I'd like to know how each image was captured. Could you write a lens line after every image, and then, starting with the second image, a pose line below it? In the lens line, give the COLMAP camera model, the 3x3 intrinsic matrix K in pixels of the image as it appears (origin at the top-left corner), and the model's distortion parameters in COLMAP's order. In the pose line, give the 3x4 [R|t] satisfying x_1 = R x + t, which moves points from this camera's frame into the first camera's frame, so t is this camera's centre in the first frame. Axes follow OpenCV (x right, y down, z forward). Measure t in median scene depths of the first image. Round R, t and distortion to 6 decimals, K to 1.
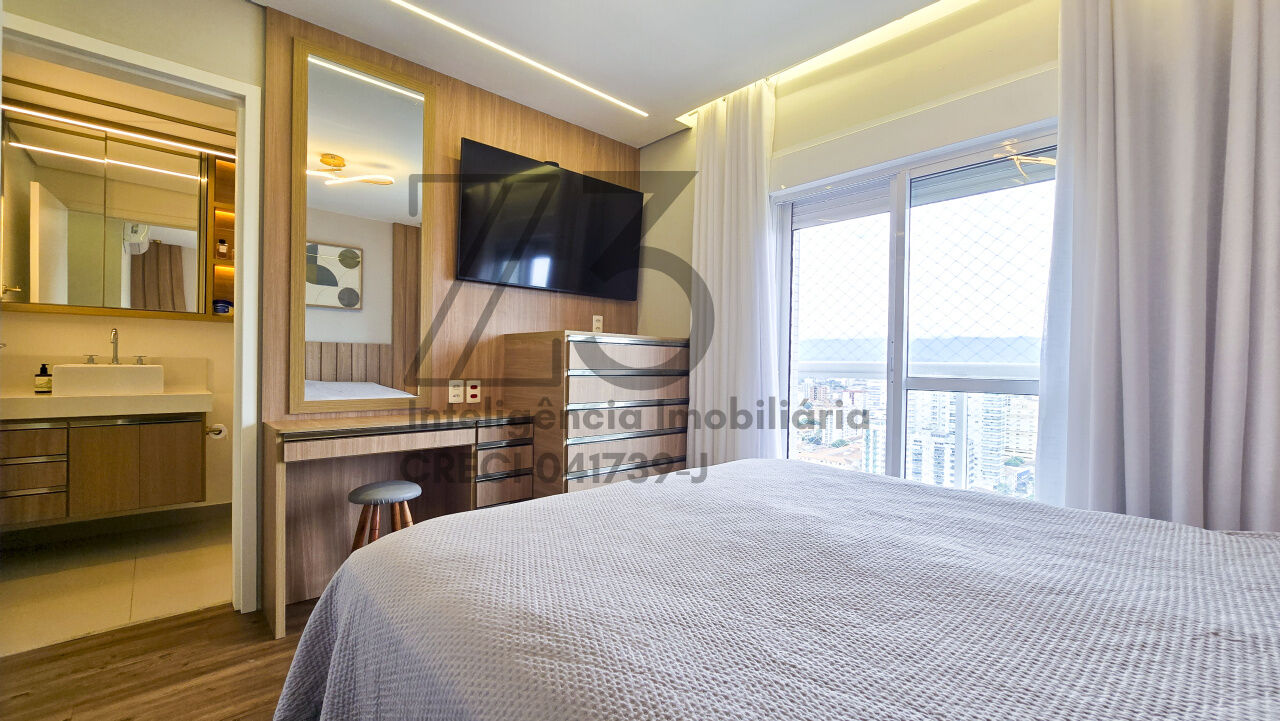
lens RADIAL K [[522.7, 0, 634.8], [0, 522.7, 366.0], [0, 0, 1]] dist [-0.005022, 0.000439]
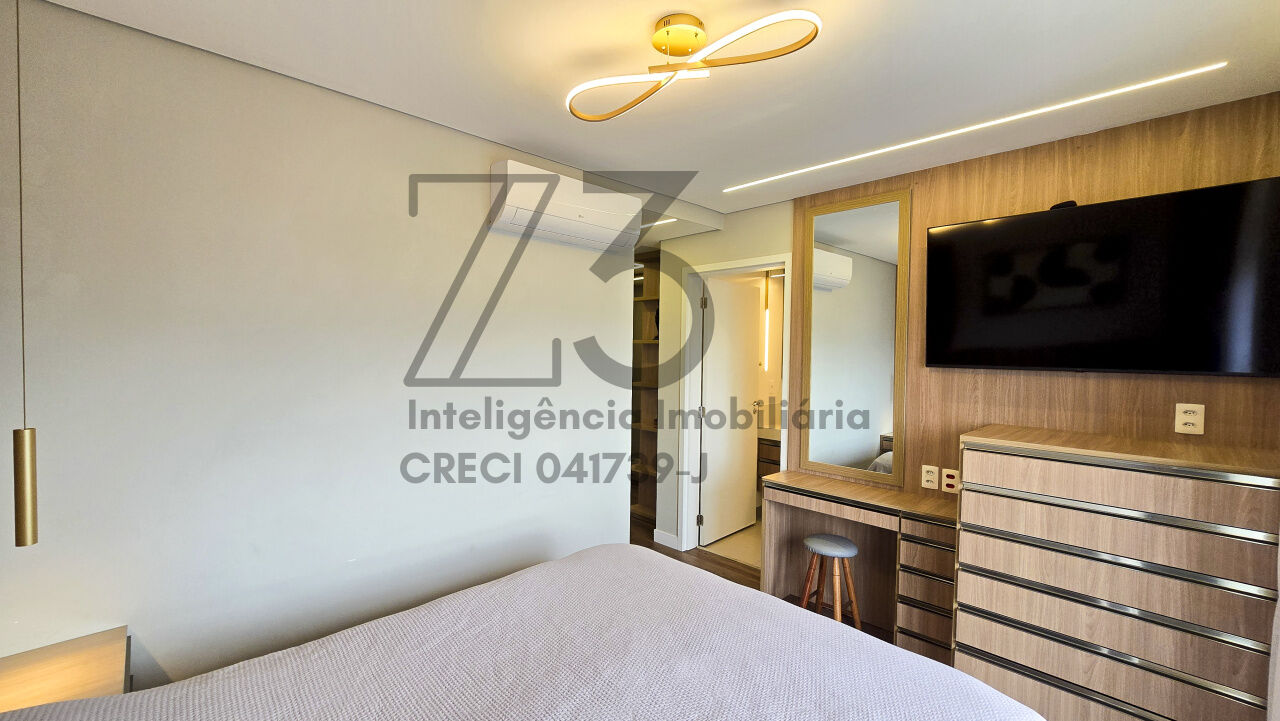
lens RADIAL K [[522.7, 0, 634.8], [0, 522.7, 366.0], [0, 0, 1]] dist [-0.005022, 0.000439]
pose [[0.028643, 0.015898, -0.999463, 0.653610], [-0.012190, 0.999805, 0.015554, -0.176990], [0.999515, 0.011738, 0.028831, 0.398966]]
